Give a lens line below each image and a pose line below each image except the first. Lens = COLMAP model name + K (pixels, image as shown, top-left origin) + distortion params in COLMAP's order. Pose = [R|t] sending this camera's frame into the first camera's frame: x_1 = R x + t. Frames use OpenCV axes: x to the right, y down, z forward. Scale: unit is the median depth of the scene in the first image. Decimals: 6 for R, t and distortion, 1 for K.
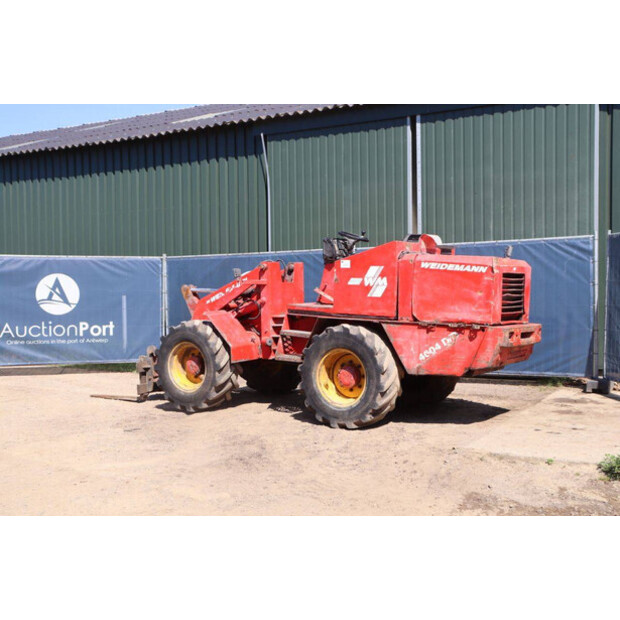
lens RADIAL K [[745.4, 0, 306.4], [0, 745.4, 312.3], [0, 0, 1]] dist [-0.020894, 0.000000]
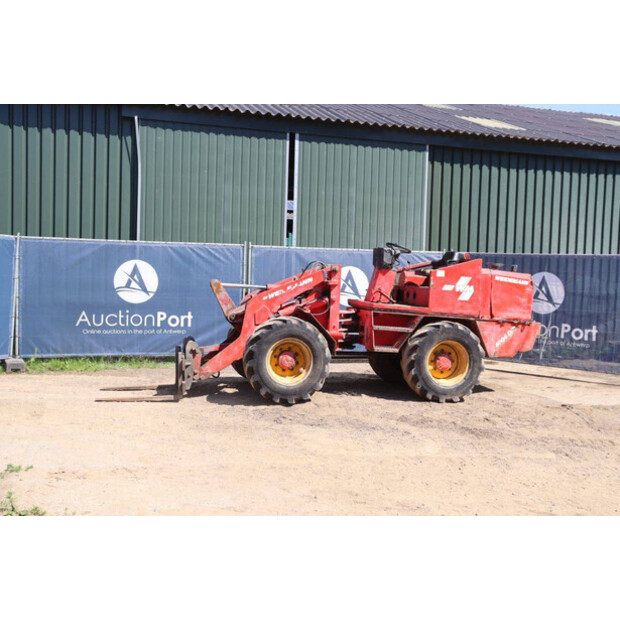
lens RADIAL K [[739.3, 0, 306.2], [0, 739.3, 308.4], [0, 0, 1]] dist [0.005652, 0.000000]
pose [[0.684155, -0.000008, 0.729337, -1.018457], [-0.020402, 0.999608, 0.019149, -0.024873], [-0.729052, -0.027980, 0.683887, 0.302302]]
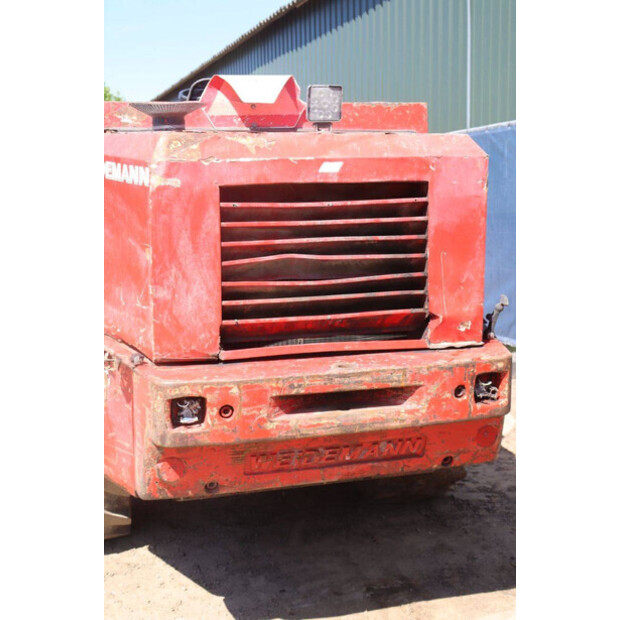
lens RADIAL K [[807.0, 0, 314.9], [0, 807.0, 303.5], [0, 0, 1]] dist [0.033234, 0.000000]
pose [[0.730559, 0.085381, -0.677490, 0.506005], [-0.004357, 0.992715, 0.120408, -0.044992], [0.682835, -0.085013, 0.725609, 0.783969]]
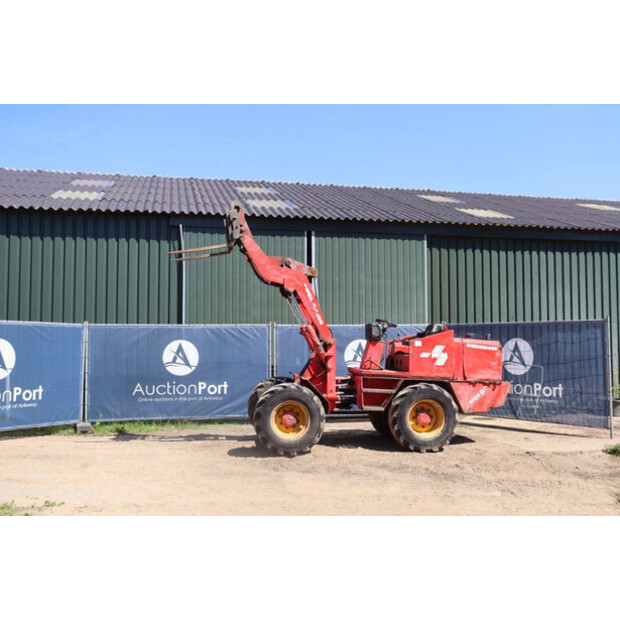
lens RADIAL K [[660.9, 0, 310.1], [0, 660.9, 311.7], [0, 0, 1]] dist [-0.046109, 0.000000]
pose [[0.752885, 0.045307, 0.656591, -0.995270], [0.009297, 0.996796, -0.079442, -0.024346], [-0.658087, 0.065915, 0.750051, 0.130696]]
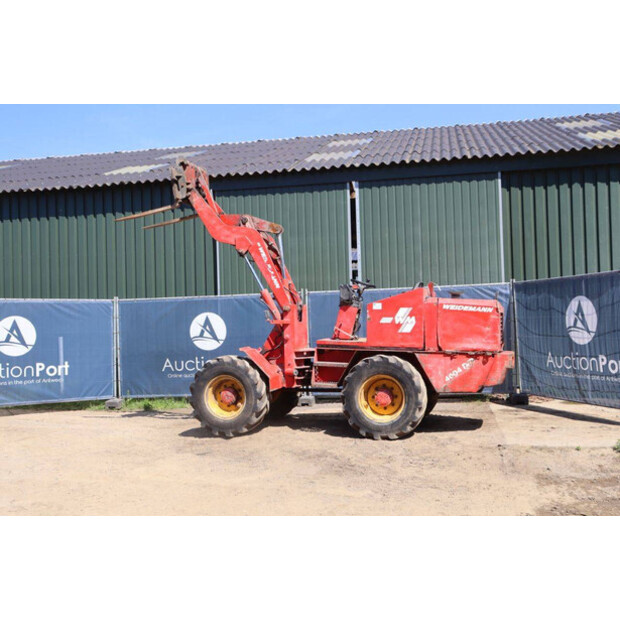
lens RADIAL K [[714.2, 0, 306.4], [0, 714.2, 309.4], [0, 0, 1]] dist [-0.020595, 0.000000]
pose [[0.953903, -0.005861, 0.300057, -0.413518], [0.023124, 0.998272, -0.054014, 0.001913], [-0.299222, 0.058462, 0.952391, -0.092294]]
